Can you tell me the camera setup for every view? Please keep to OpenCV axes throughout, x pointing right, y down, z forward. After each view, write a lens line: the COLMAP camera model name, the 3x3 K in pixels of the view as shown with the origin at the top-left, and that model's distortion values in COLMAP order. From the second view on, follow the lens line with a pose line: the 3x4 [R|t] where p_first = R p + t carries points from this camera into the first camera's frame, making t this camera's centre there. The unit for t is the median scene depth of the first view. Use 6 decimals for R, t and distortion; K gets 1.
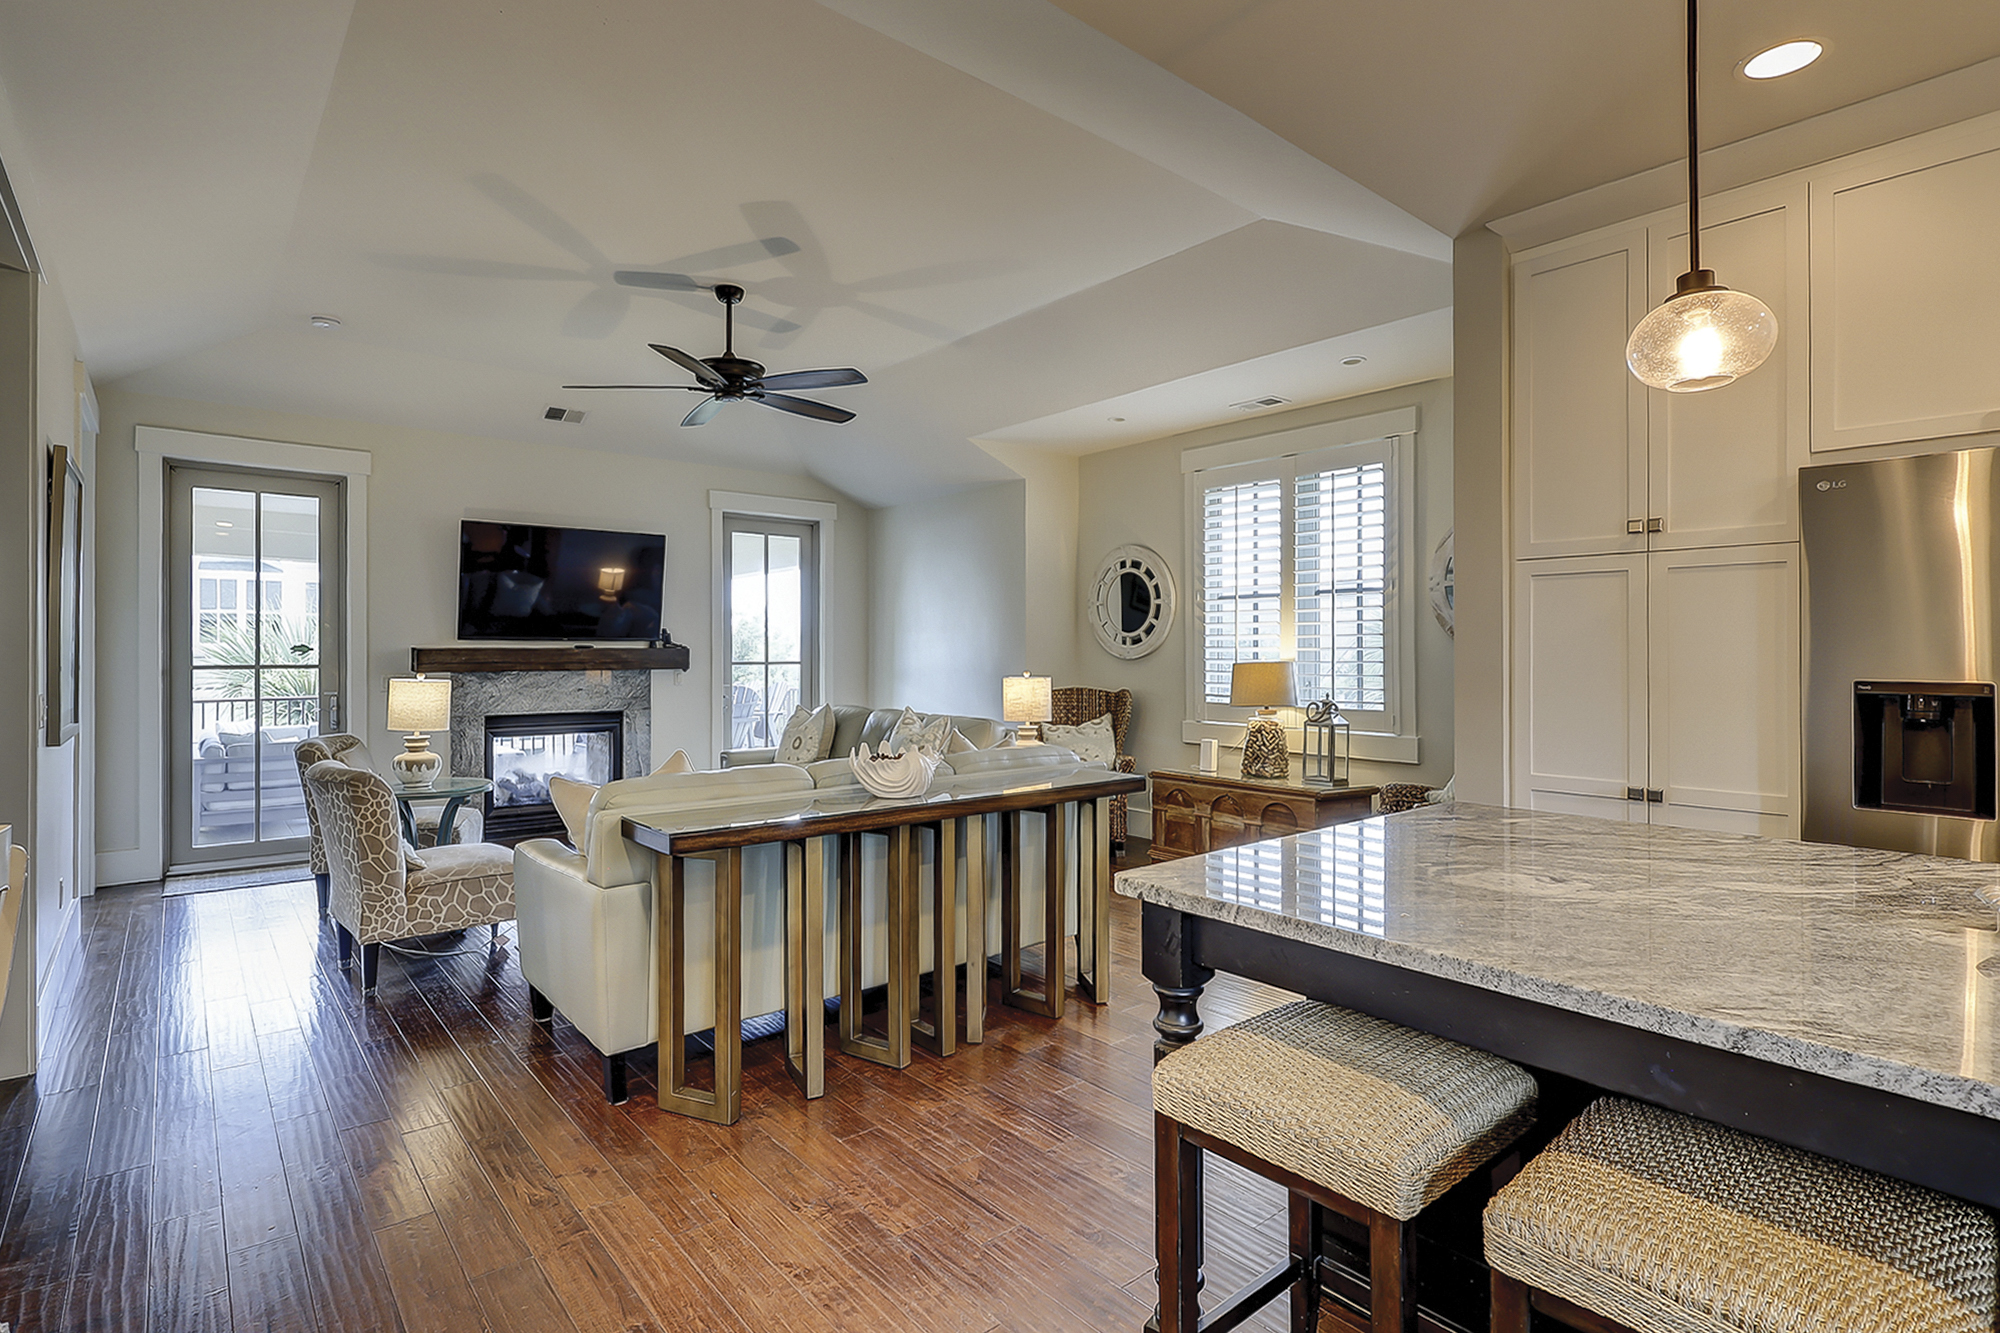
lens RADIAL K [[972.7, 0, 984.8], [0, 972.7, 655.0], [0, 0, 1]] dist [0.000938, 0.000717]
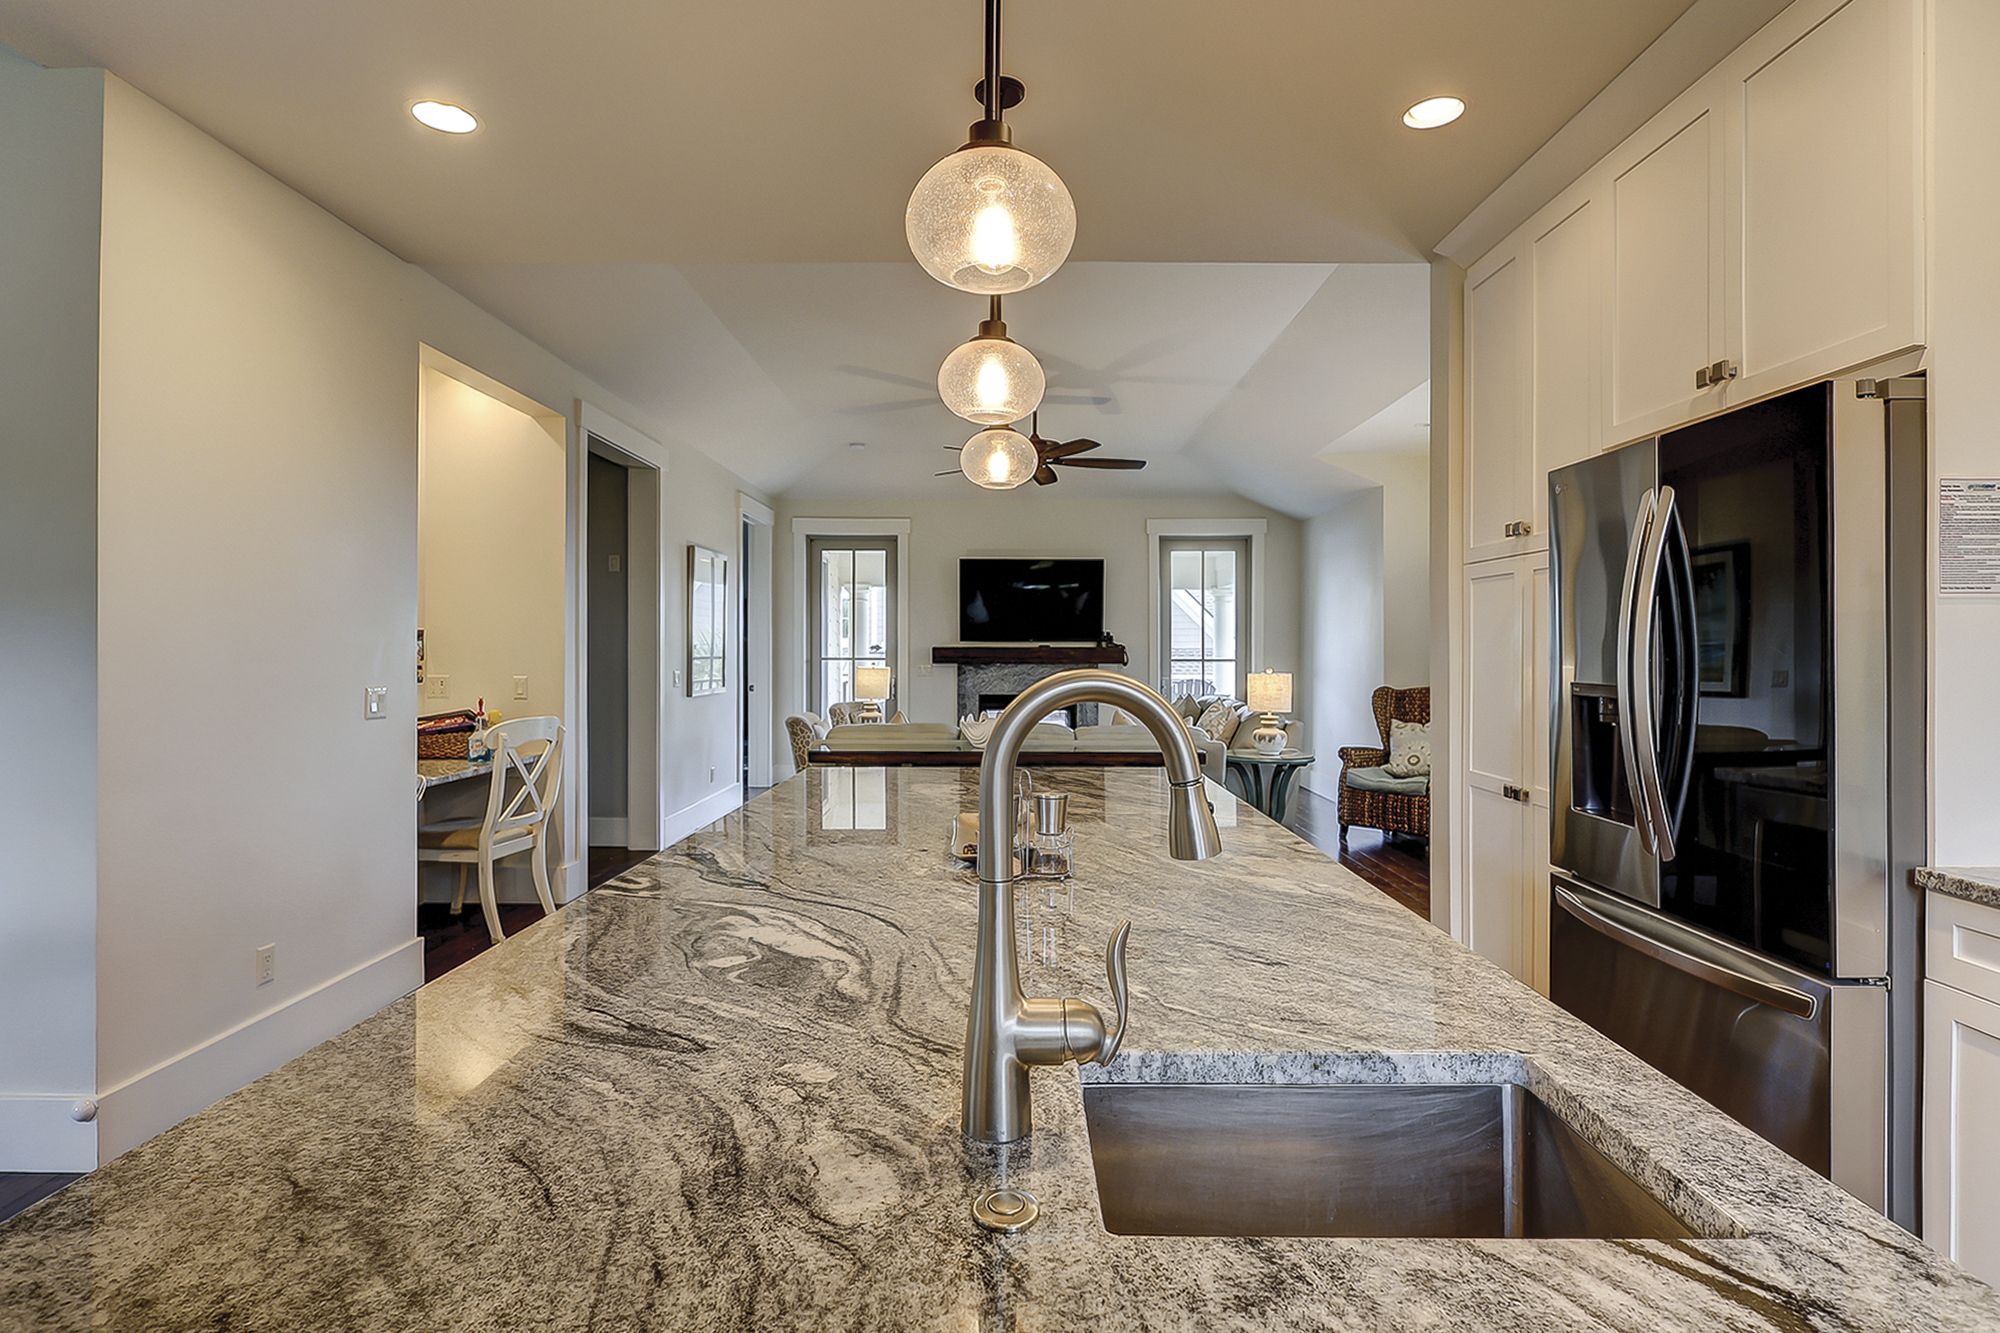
lens RADIAL K [[975.8, 0, 999.6], [0, 975.8, 652.0], [0, 0, 1]] dist [-0.002289, -0.000257]
pose [[0.760787, 0.004595, -0.648986, 0.497301], [-0.006020, 0.999982, 0.000024, -0.000474], [0.648974, 0.003888, 0.760801, -0.072152]]
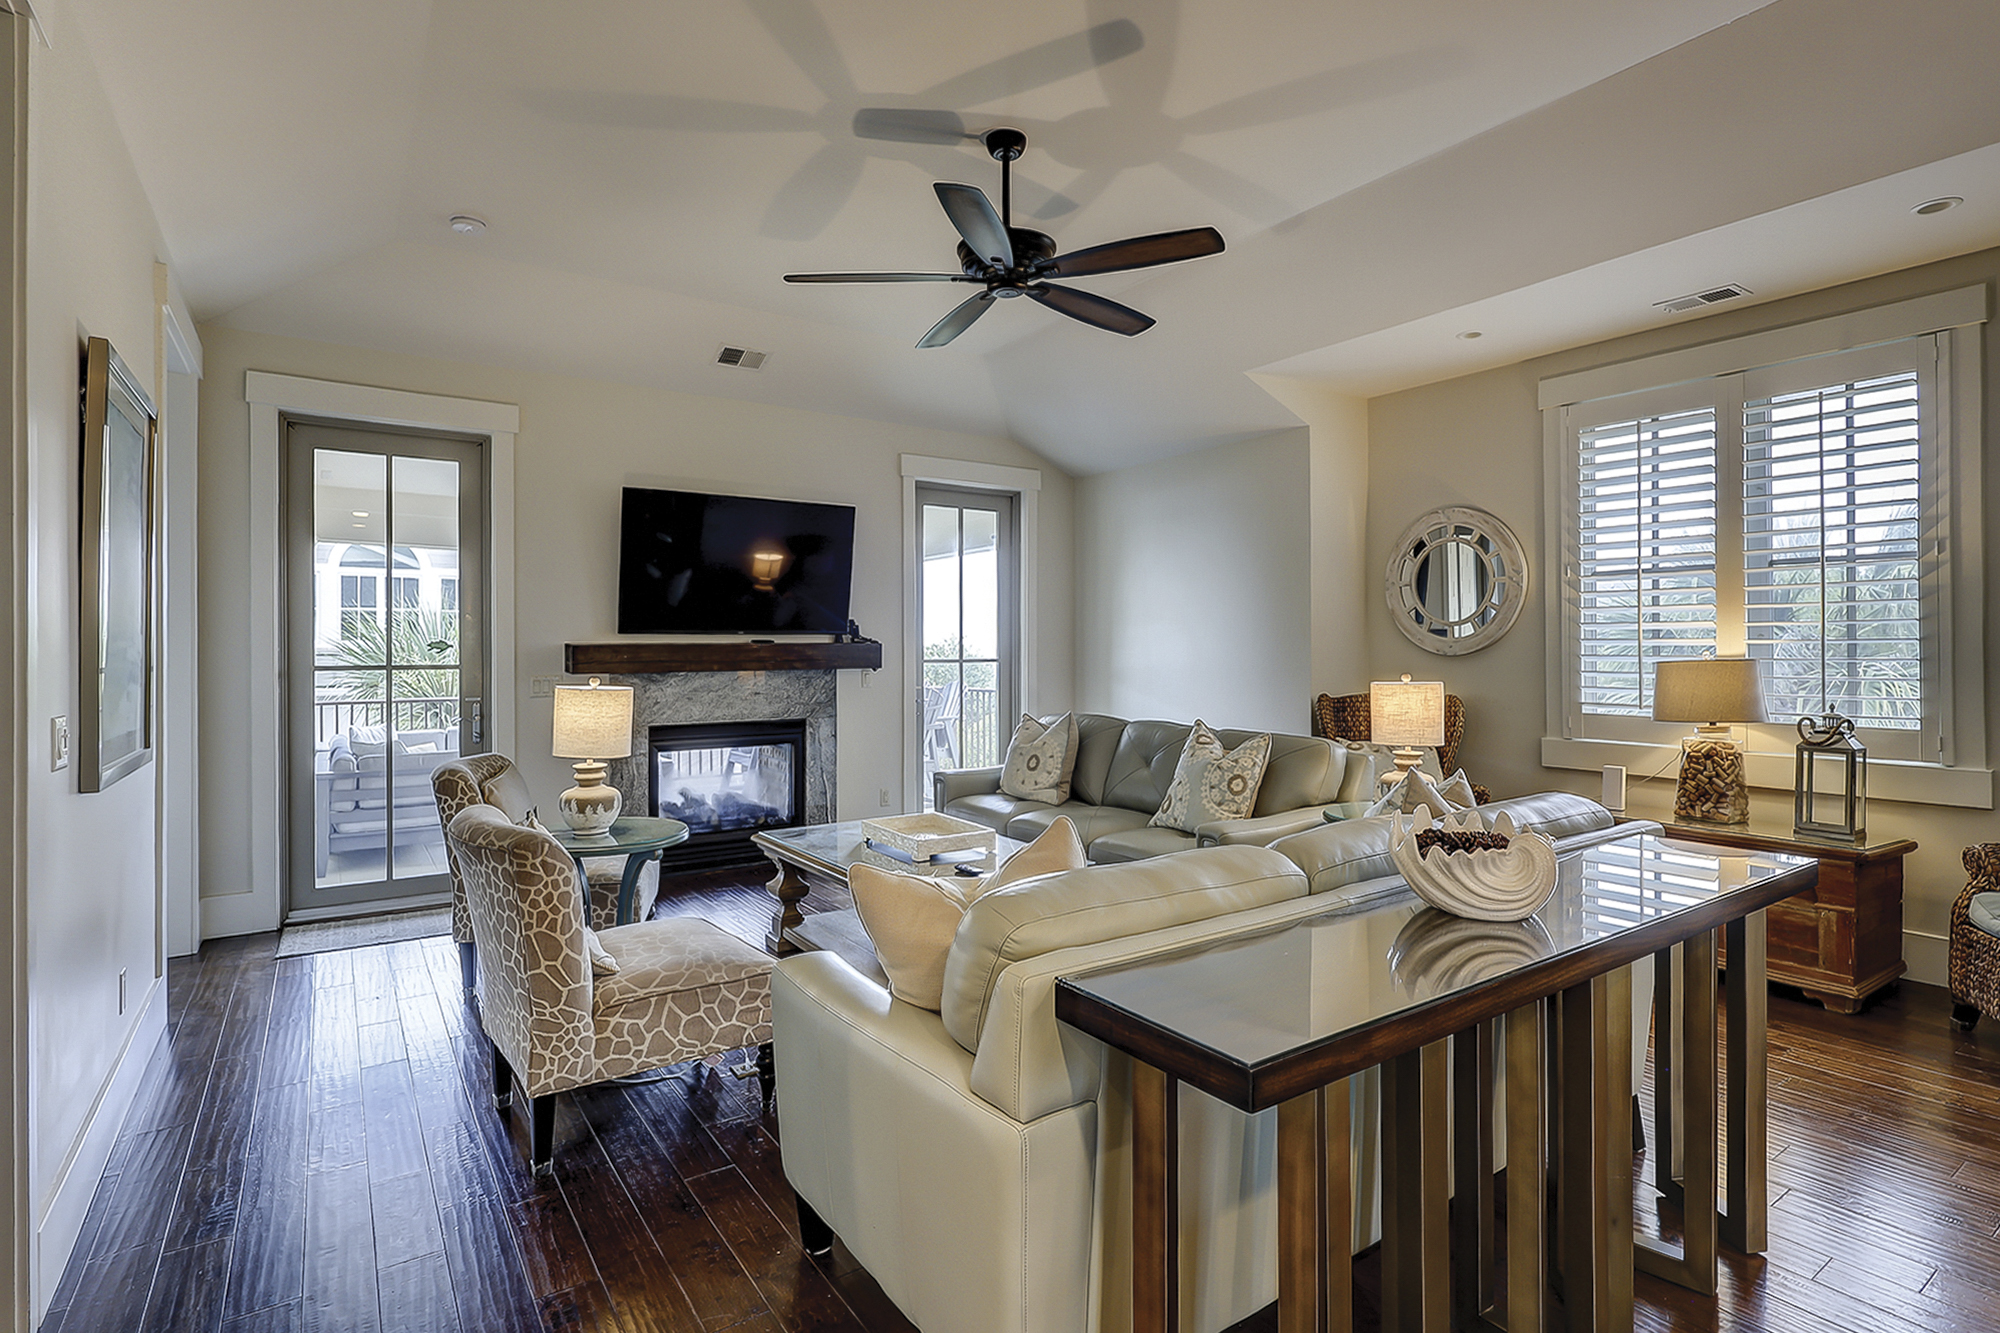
lens RADIAL K [[975.8, 0, 999.6], [0, 975.8, 652.0], [0, 0, 1]] dist [-0.002289, -0.000257]
pose [[0.996098, -0.002553, -0.088217, -0.165595], [0.002666, 0.999996, 0.001161, -0.000572], [0.088214, -0.001392, 0.996101, 0.232351]]
